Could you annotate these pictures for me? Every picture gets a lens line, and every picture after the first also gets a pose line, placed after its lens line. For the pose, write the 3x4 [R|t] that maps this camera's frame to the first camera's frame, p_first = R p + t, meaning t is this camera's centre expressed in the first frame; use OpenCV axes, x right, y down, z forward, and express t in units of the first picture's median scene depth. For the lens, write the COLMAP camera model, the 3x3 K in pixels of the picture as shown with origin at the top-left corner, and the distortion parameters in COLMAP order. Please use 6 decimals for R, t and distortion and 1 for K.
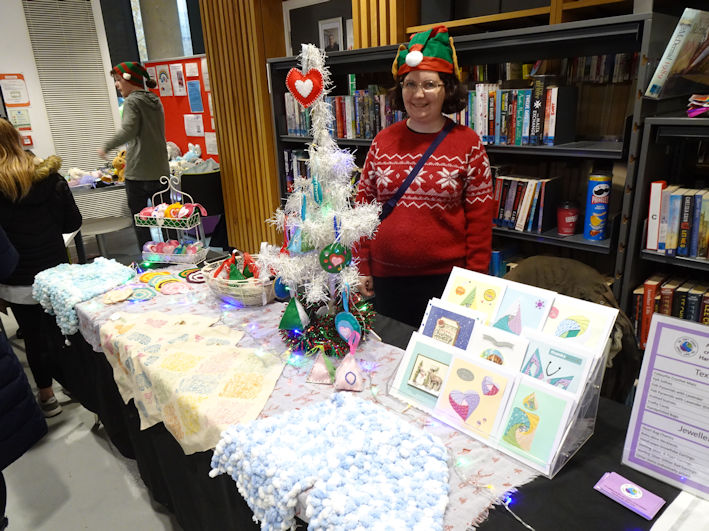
lens RADIAL K [[510.0, 0, 352.8], [0, 510.0, 264.8], [0, 0, 1]] dist [0.014007, -0.000026]
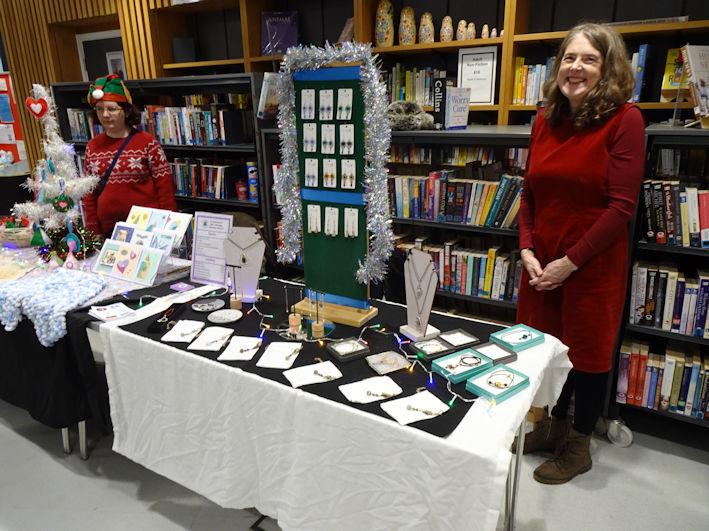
lens RADIAL K [[510.0, 0, 358.1], [0, 510.0, 264.5], [0, 0, 1]] dist [0.014007, -0.000026]
pose [[0.965549, -0.054205, 0.254513, 0.482531], [0.061448, 0.997898, -0.020590, 0.292523], [-0.252862, 0.035520, 0.966850, -0.959578]]
